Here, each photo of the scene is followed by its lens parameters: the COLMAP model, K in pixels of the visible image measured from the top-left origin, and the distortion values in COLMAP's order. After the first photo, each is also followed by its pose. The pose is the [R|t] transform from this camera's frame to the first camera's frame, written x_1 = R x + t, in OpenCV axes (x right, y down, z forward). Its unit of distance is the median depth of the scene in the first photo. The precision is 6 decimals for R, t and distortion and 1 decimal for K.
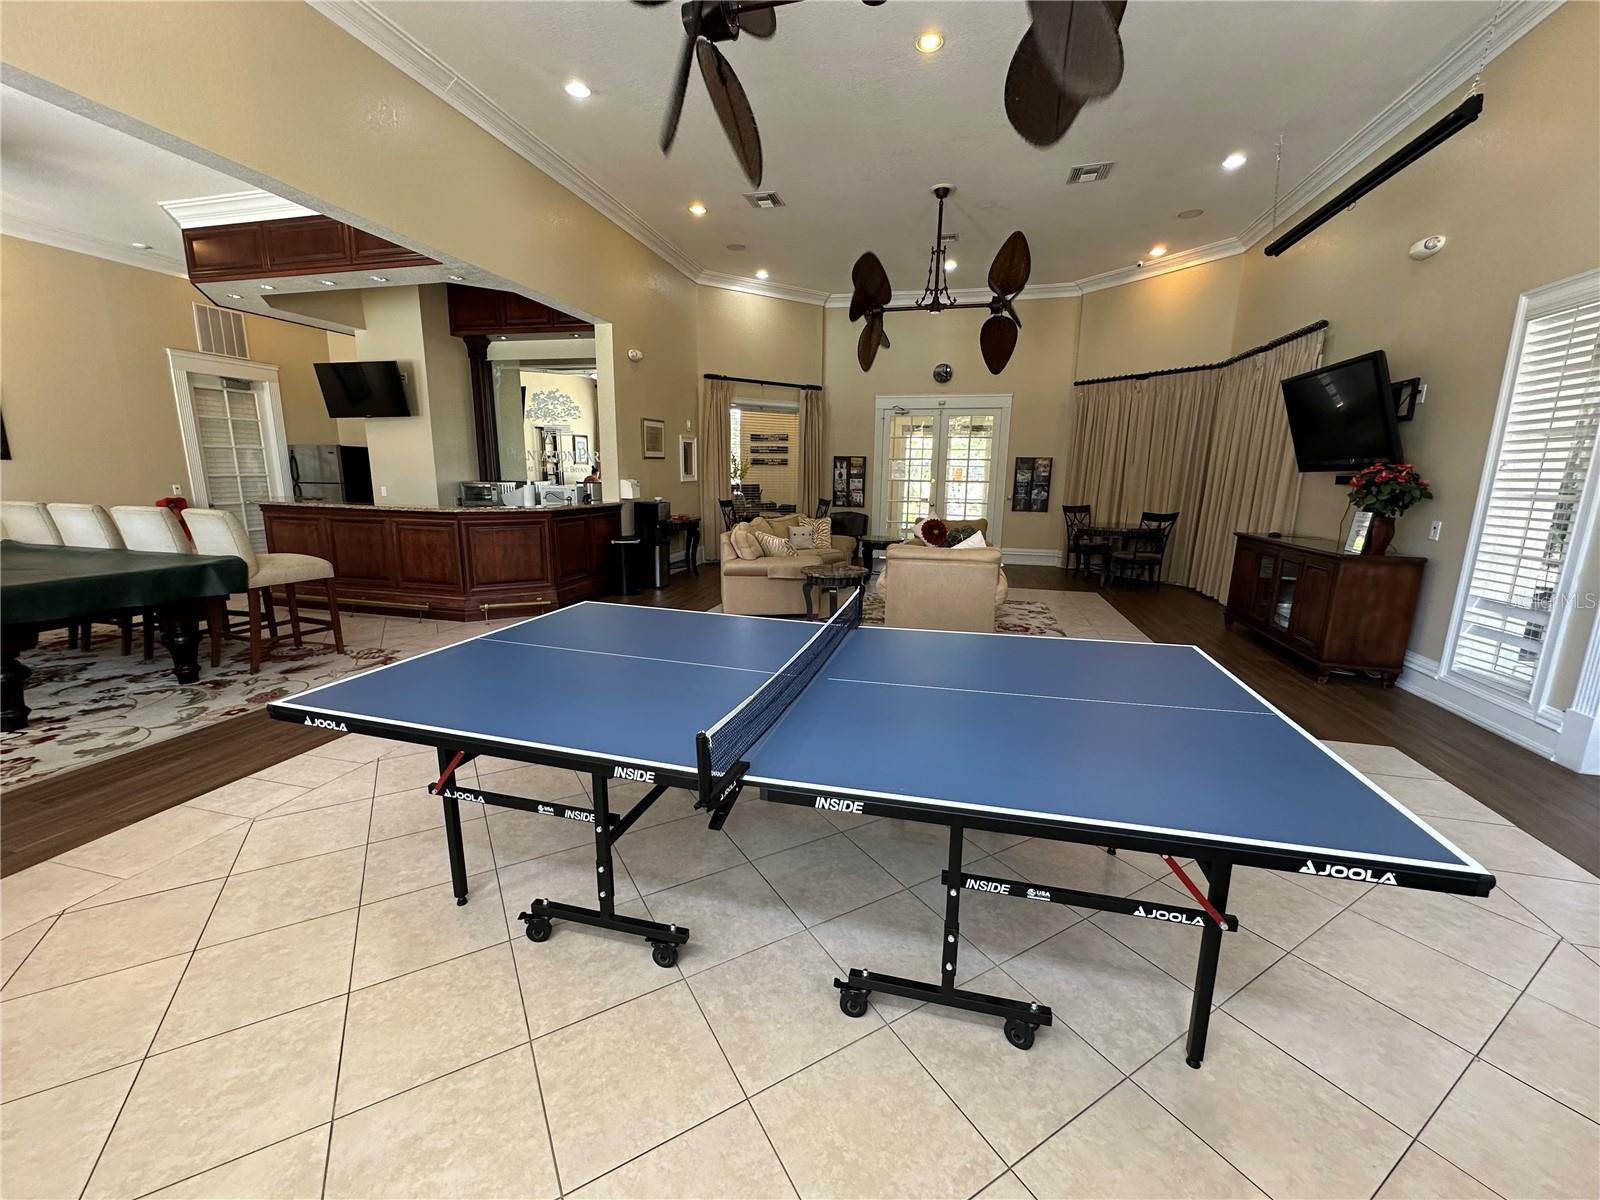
lens RADIAL K [[637.7, 0, 800.0], [0, 637.7, 600.0], [0, 0, 1]] dist [-0.000289, 0.000020]
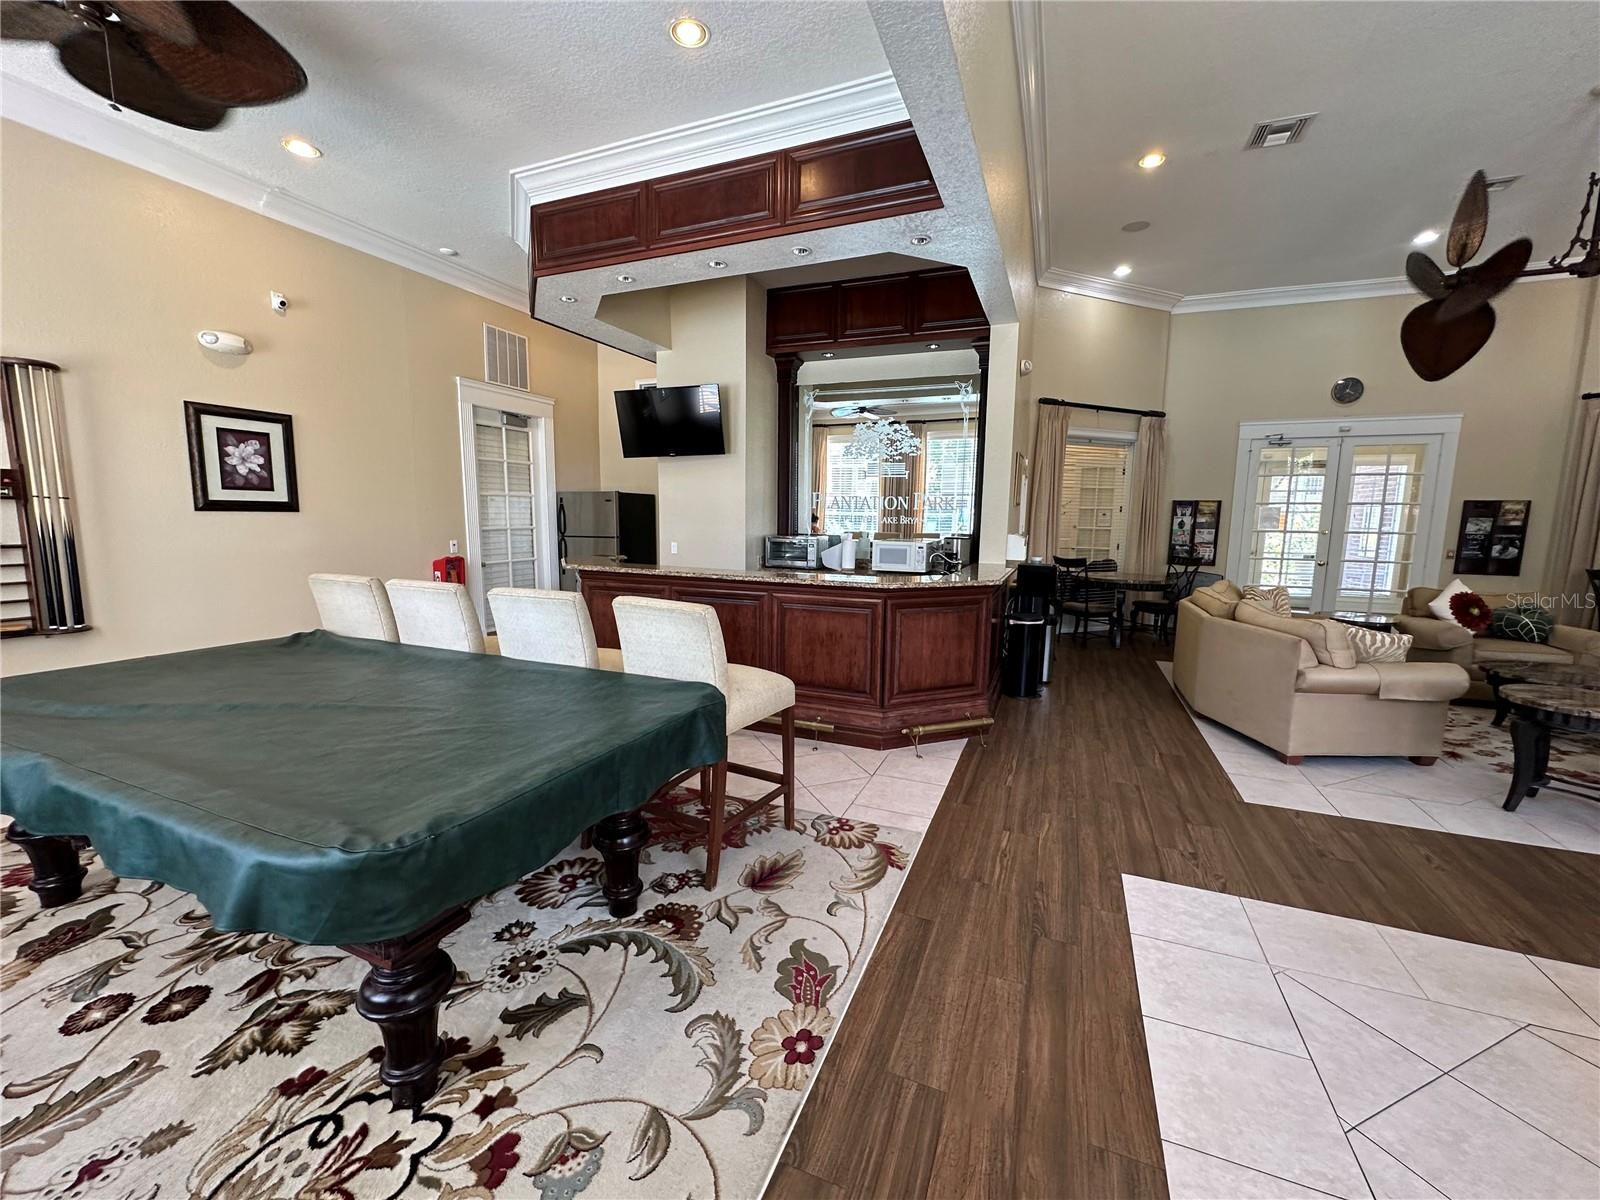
lens RADIAL K [[635.8, 0, 800.0], [0, 635.8, 600.0], [0, 0, 1]] dist [-0.002350, -0.000123]
pose [[0.989921, 0.015190, -0.140807, -0.465810], [-0.024581, 0.997569, -0.065203, -0.069083], [0.139474, 0.068007, 0.987888, 0.289995]]
